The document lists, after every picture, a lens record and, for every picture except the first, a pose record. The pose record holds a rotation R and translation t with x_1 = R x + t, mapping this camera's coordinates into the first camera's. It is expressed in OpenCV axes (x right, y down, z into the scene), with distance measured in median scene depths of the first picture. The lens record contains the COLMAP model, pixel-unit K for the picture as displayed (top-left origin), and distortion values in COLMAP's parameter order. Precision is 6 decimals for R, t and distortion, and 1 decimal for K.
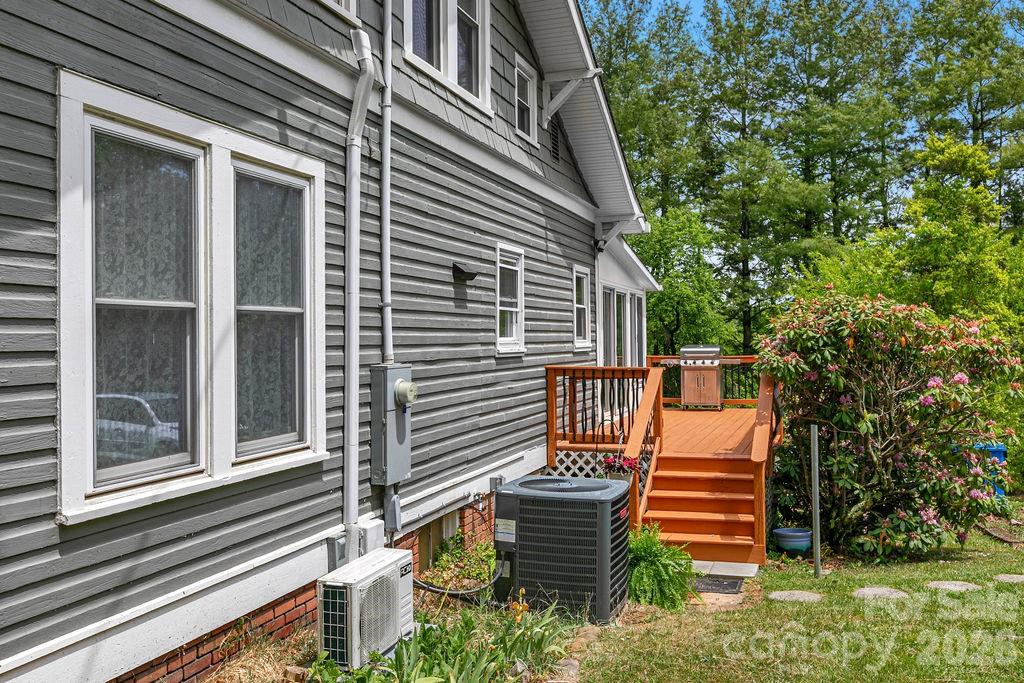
lens RADIAL K [[866.2, 0, 512.1], [0, 866.2, 335.7], [0, 0, 1]] dist [0.005575, 0.010571]
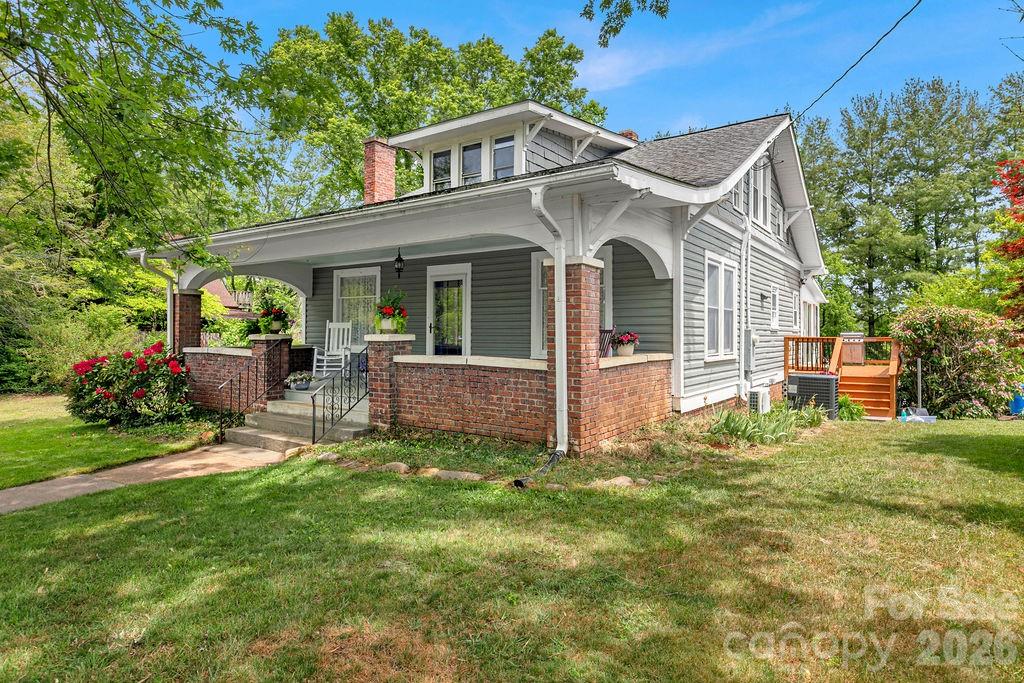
lens RADIAL K [[605.5, 0, 498.5], [0, 605.5, 327.8], [0, 0, 1]] dist [-0.005172, -0.005415]
pose [[0.961594, 0.009252, -0.274319, -0.215951], [-0.011984, 0.999894, -0.008288, 0.030199], [0.274213, 0.011257, 0.961603, -0.637222]]
